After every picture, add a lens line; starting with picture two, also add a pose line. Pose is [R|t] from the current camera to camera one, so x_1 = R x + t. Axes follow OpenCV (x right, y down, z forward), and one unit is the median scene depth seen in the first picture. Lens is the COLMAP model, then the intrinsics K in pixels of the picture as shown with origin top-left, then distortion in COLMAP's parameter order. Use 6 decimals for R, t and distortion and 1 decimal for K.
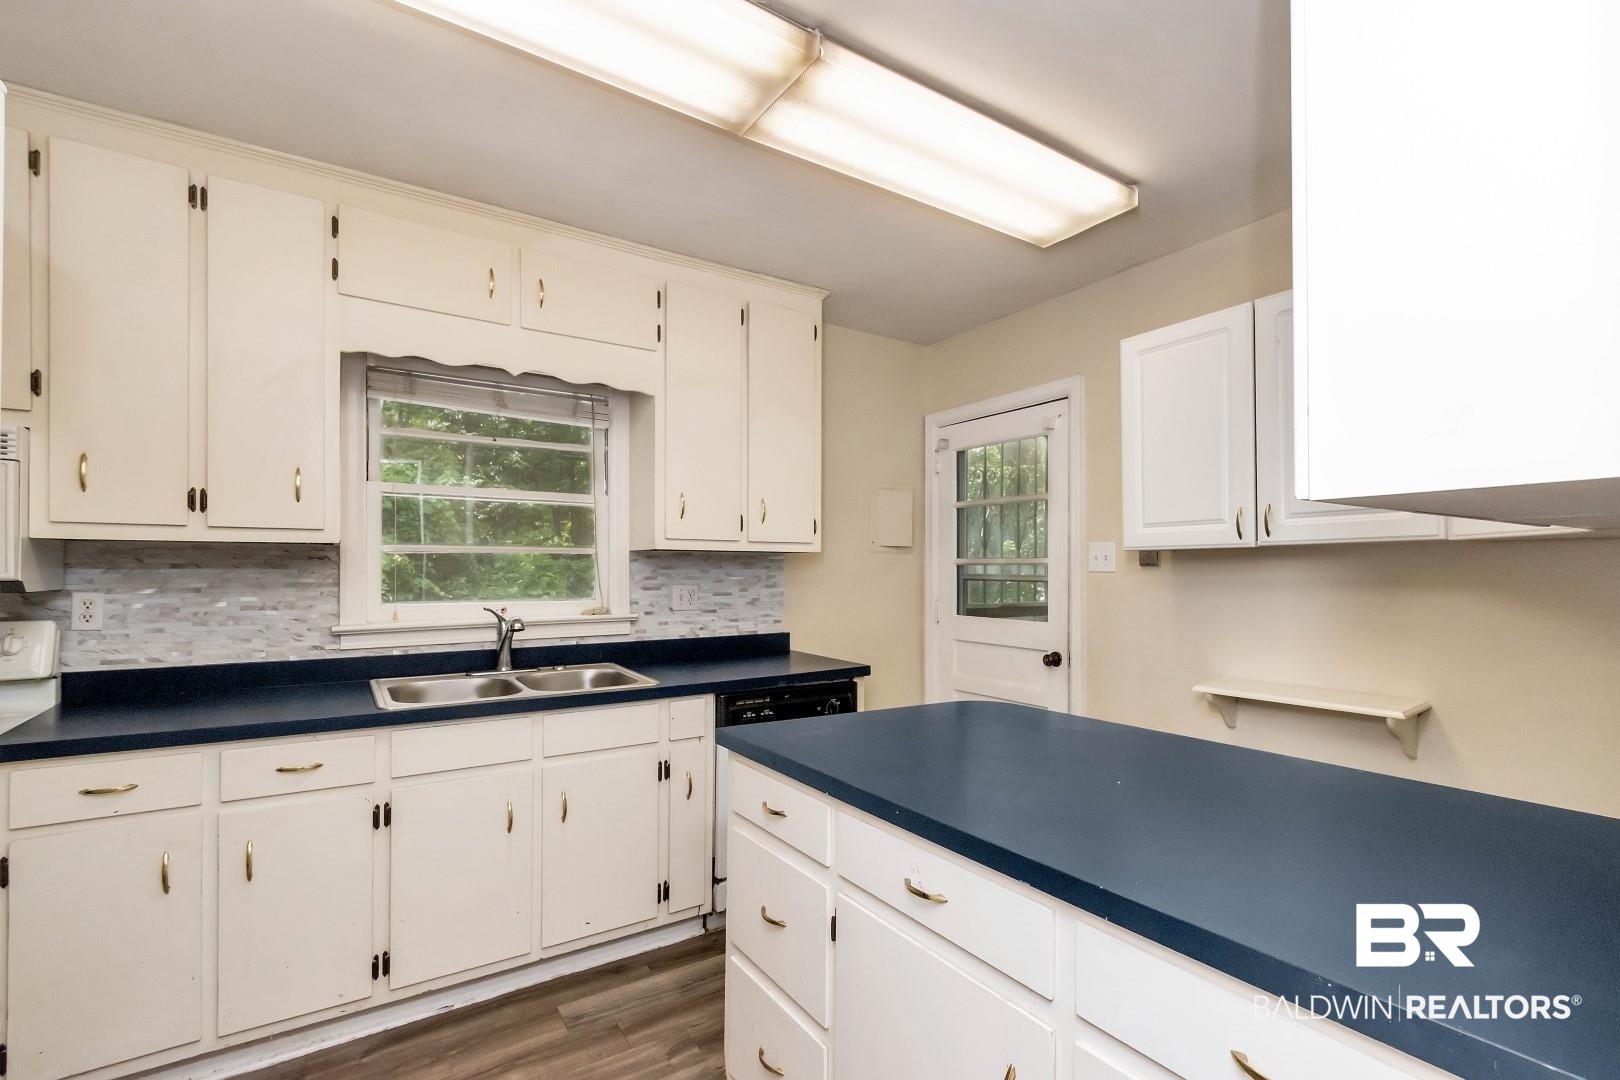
lens RADIAL K [[724.9, 0, 829.6], [0, 724.9, 569.4], [0, 0, 1]] dist [0.007915, -0.003421]
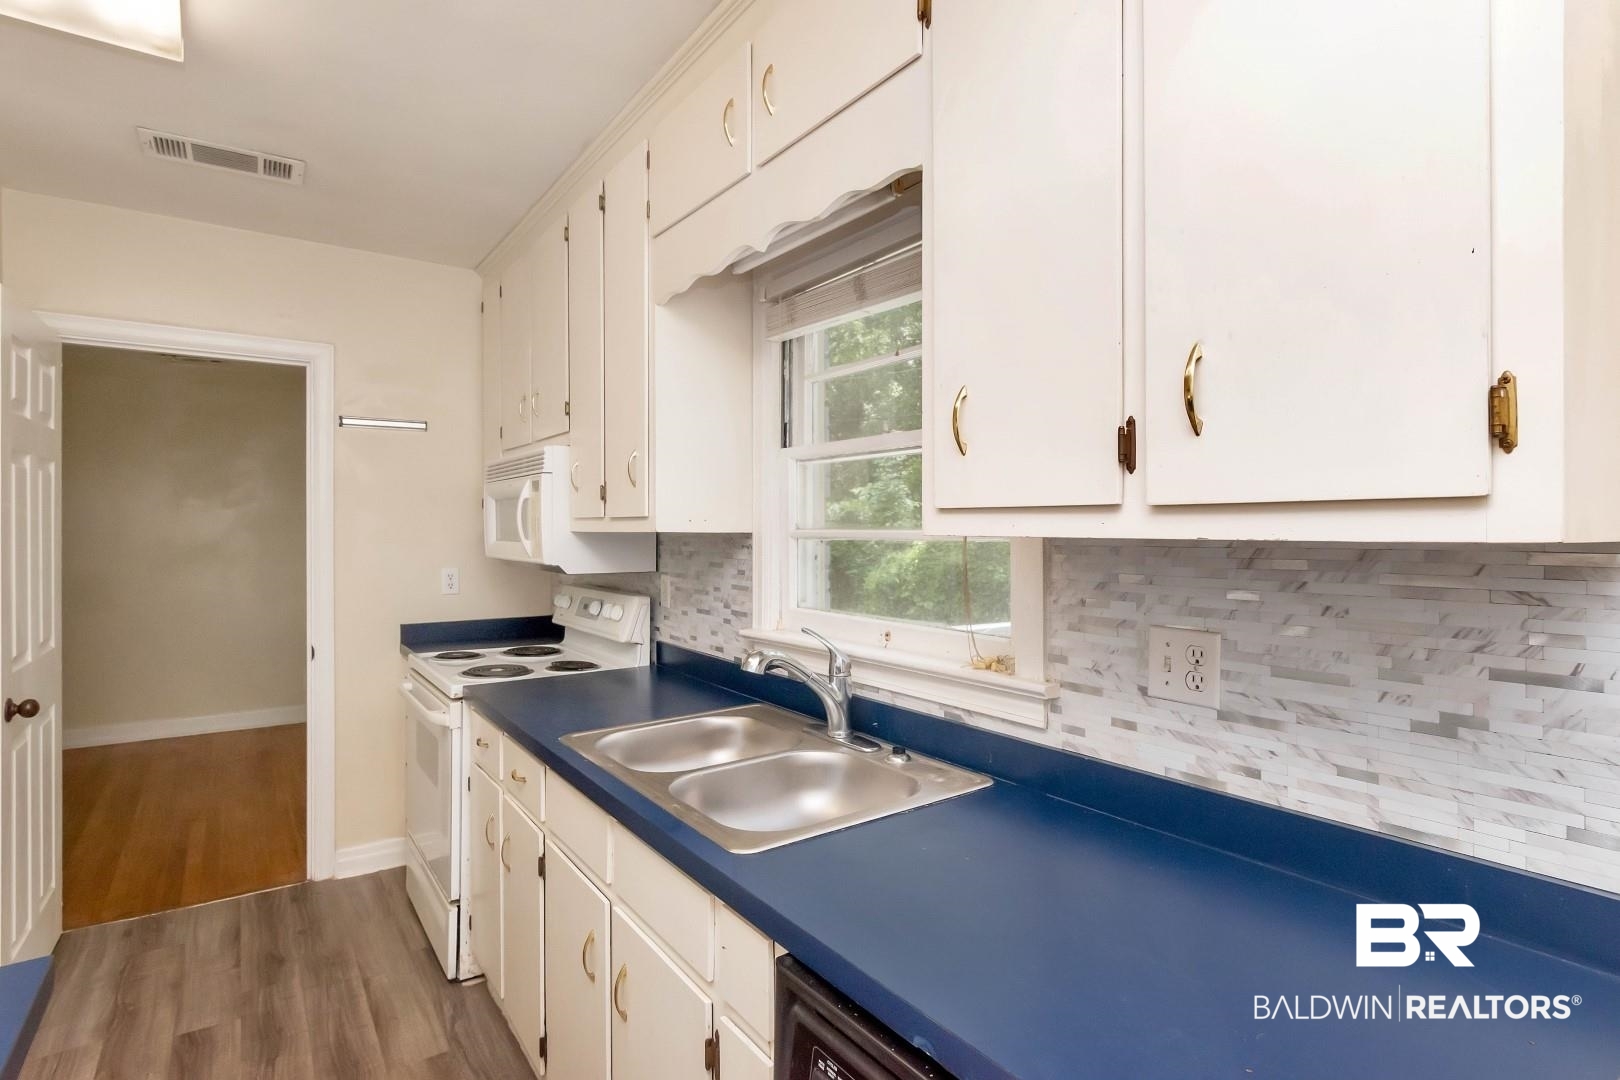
lens RADIAL K [[824.6, 0, 805.7], [0, 824.6, 531.5], [0, 0, 1]] dist [0.002163, -0.001260]
pose [[0.012338, 0.004016, -0.999916, 0.227823], [0.000992, 0.999991, 0.004029, -0.032559], [0.999923, -0.001041, 0.012334, 0.926563]]
